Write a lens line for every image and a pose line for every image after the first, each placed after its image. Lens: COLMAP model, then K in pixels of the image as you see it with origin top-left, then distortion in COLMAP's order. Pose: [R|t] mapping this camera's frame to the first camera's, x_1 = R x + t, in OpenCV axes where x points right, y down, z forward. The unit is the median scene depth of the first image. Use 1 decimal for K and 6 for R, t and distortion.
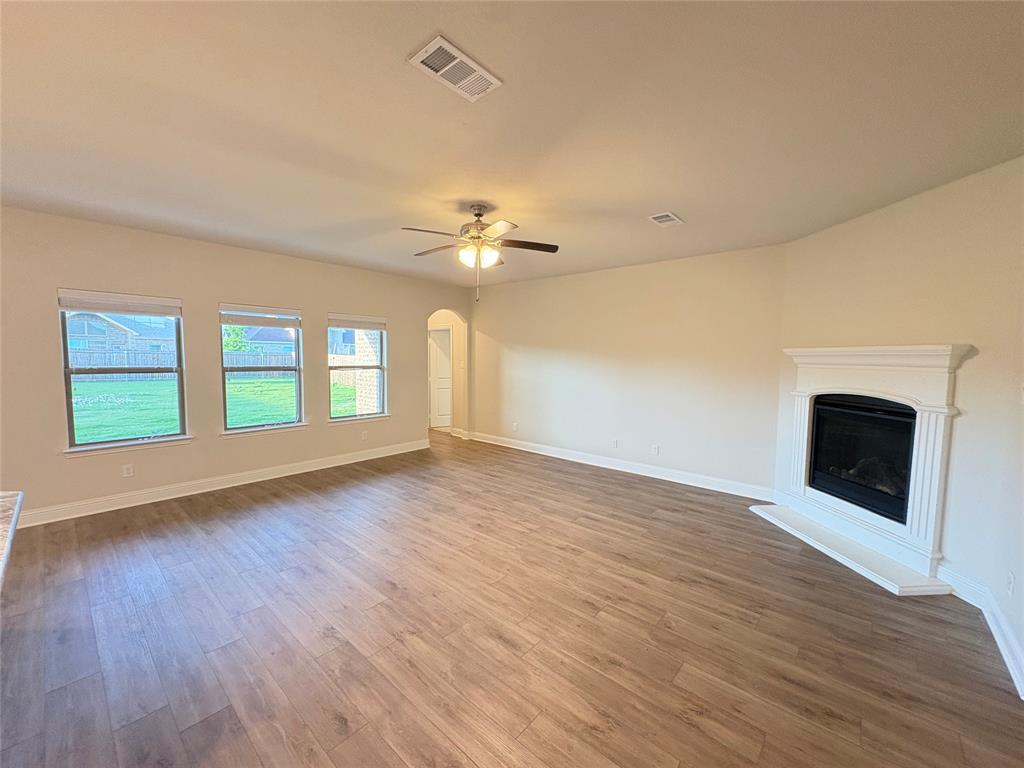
lens RADIAL K [[408.5, 0, 512.1], [0, 408.5, 384.8], [0, 0, 1]] dist [0.000800, -0.000125]
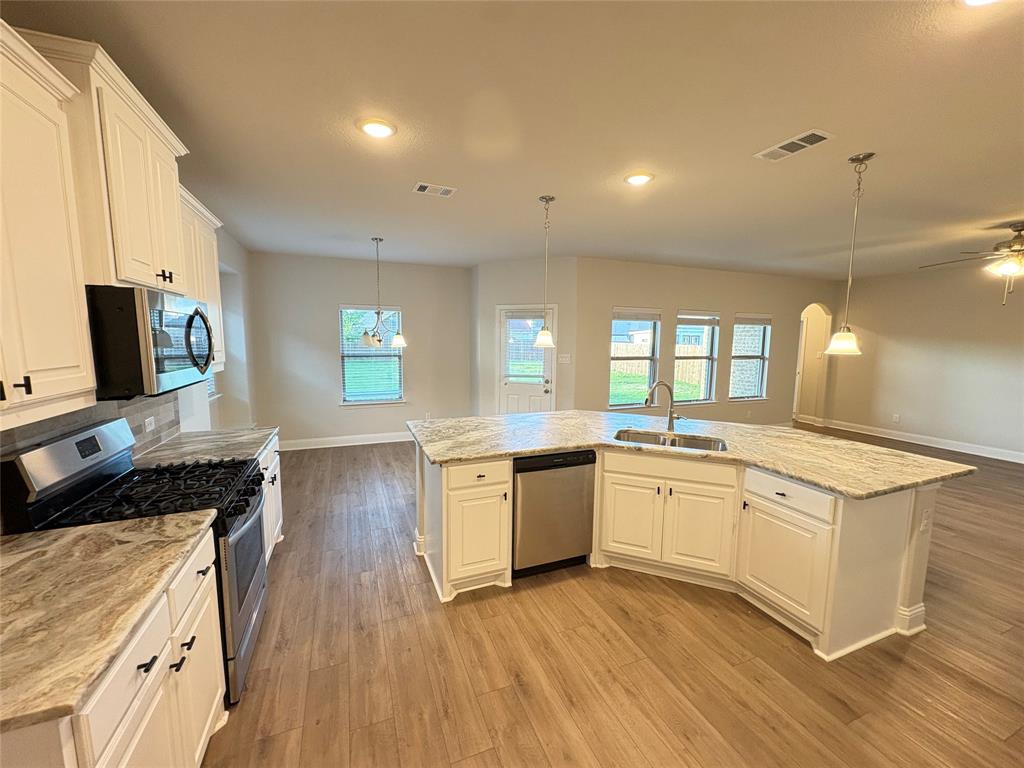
lens RADIAL K [[408.5, 0, 512.1], [0, 408.5, 384.8], [0, 0, 1]] dist [0.000800, -0.000125]
pose [[0.894691, 0.049033, -0.443986, -0.651505], [-0.032482, 0.998467, 0.044812, 0.009017], [0.445503, -0.025671, 0.894912, -0.535410]]
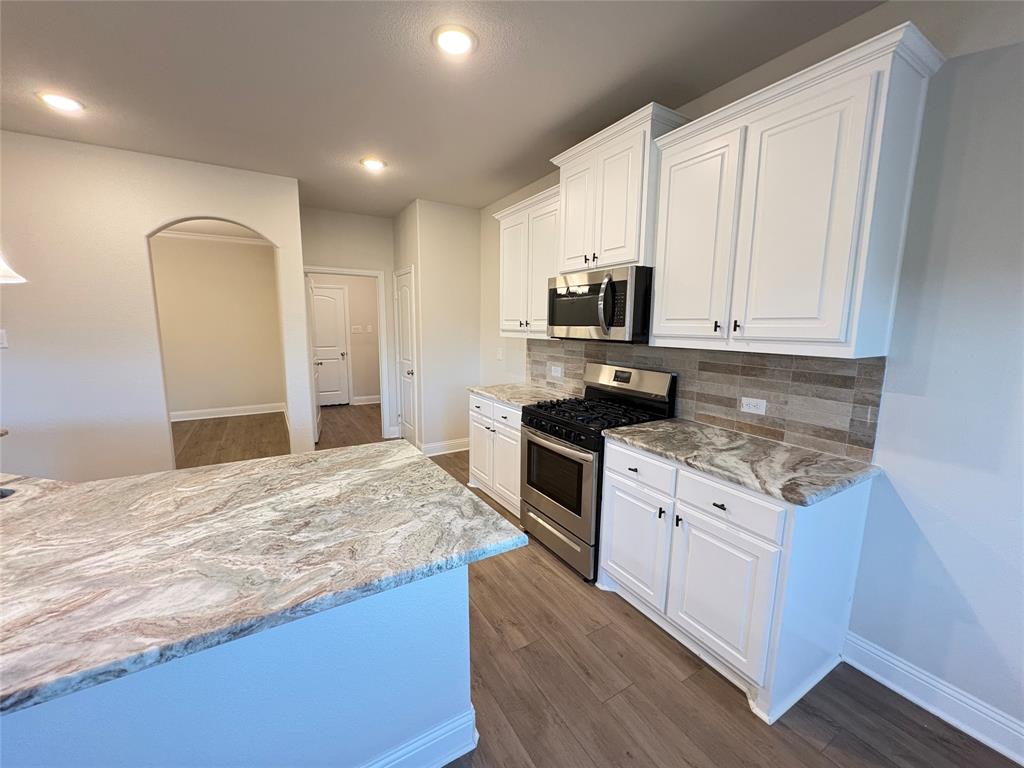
lens RADIAL K [[405.5, 0, 516.2], [0, 405.5, 382.5], [0, 0, 1]] dist [0.000267, -0.000063]
pose [[-0.955323, -0.062553, 0.288867, -1.262488], [0.000144, 0.977249, 0.212095, -0.023433], [-0.295562, 0.202661, -0.933580, 0.324504]]
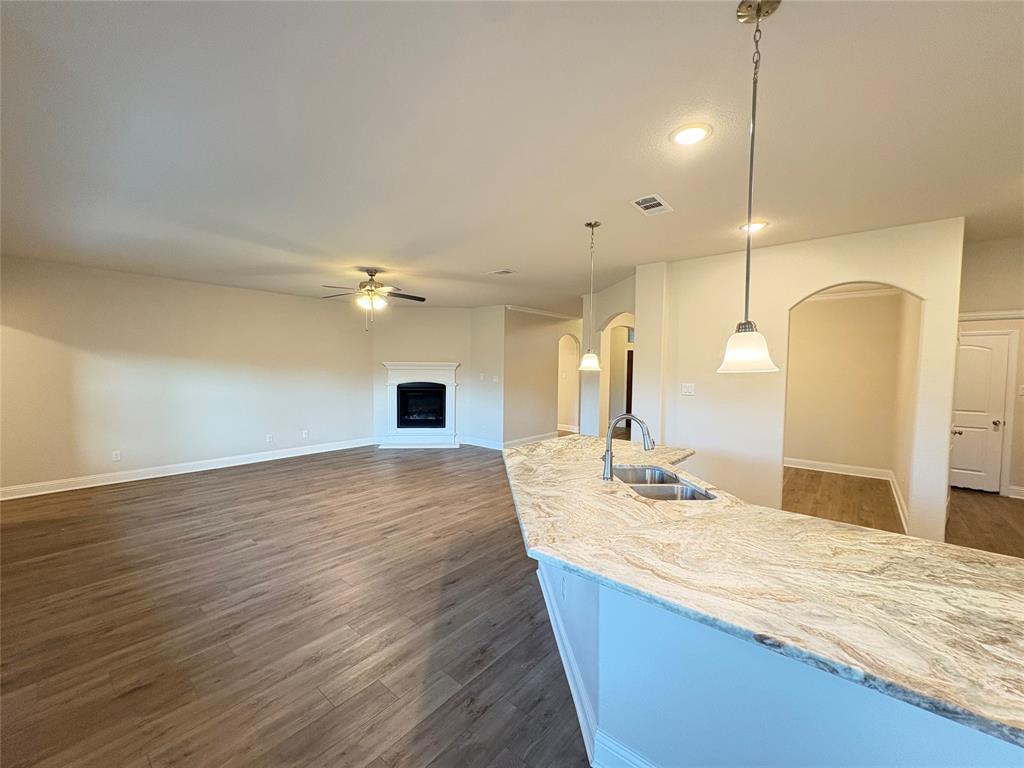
lens RADIAL K [[408.5, 0, 512.1], [0, 408.5, 384.8], [0, 0, 1]] dist [0.000800, -0.000125]
pose [[-0.020166, -0.054841, 0.998291, -1.277434], [0.057908, 0.996754, 0.055926, -0.051205], [-0.998118, 0.058937, -0.016925, 0.416820]]
